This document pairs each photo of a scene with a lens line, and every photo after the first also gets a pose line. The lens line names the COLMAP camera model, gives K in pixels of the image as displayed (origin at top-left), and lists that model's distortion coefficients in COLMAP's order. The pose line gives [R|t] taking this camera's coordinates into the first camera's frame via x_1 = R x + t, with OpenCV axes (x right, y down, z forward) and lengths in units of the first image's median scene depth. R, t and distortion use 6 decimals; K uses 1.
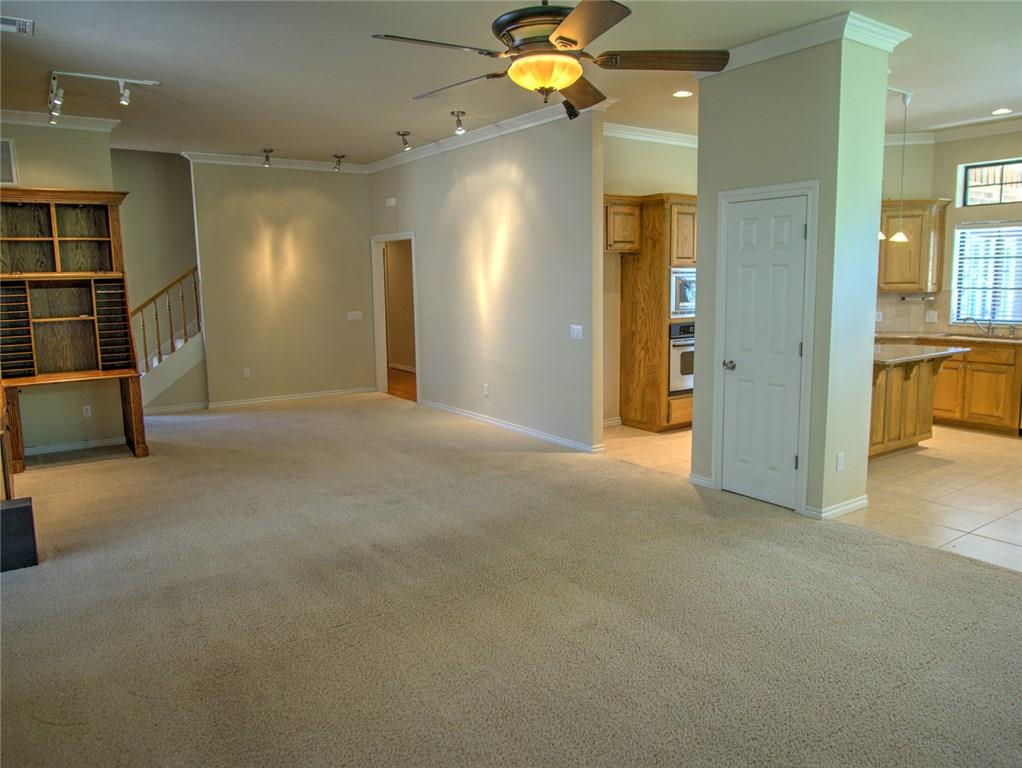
lens RADIAL K [[734.9, 0, 515.7], [0, 734.9, 377.0], [0, 0, 1]] dist [-0.037218, 0.008465]
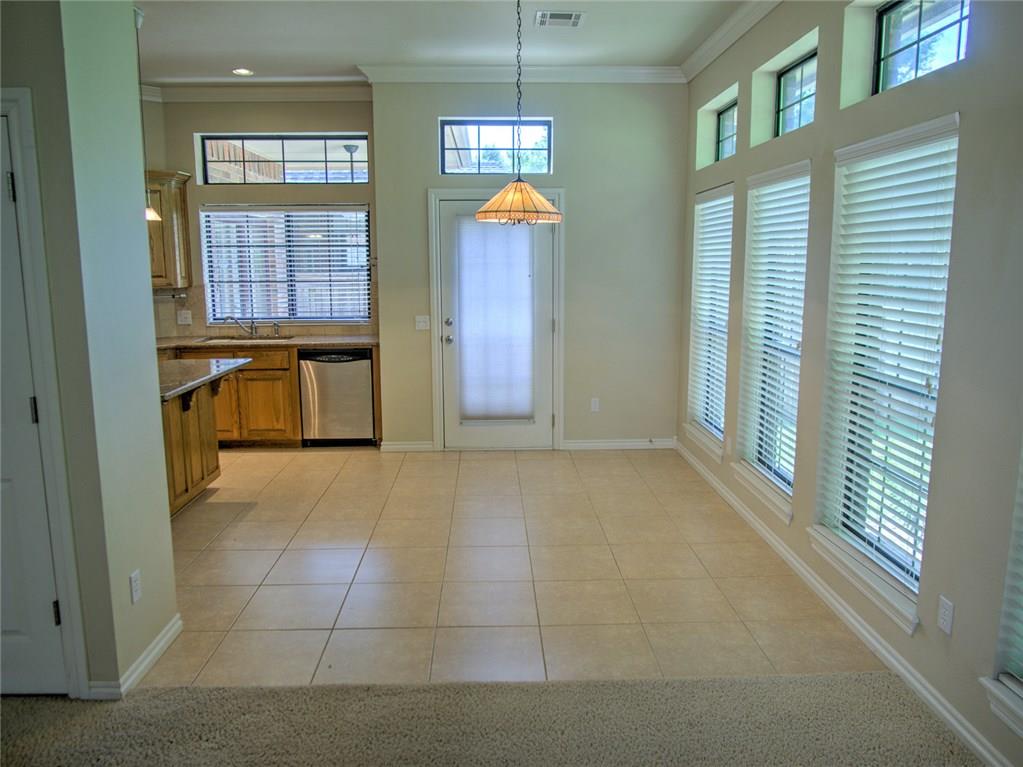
lens RADIAL K [[735.6, 0, 512.2], [0, 735.6, 374.0], [0, 0, 1]] dist [-0.037218, 0.008465]
pose [[0.545203, -0.118143, 0.829937, 0.089082], [0.108964, 0.991608, 0.069576, -0.039273], [-0.831192, 0.052501, 0.553501, 0.257385]]
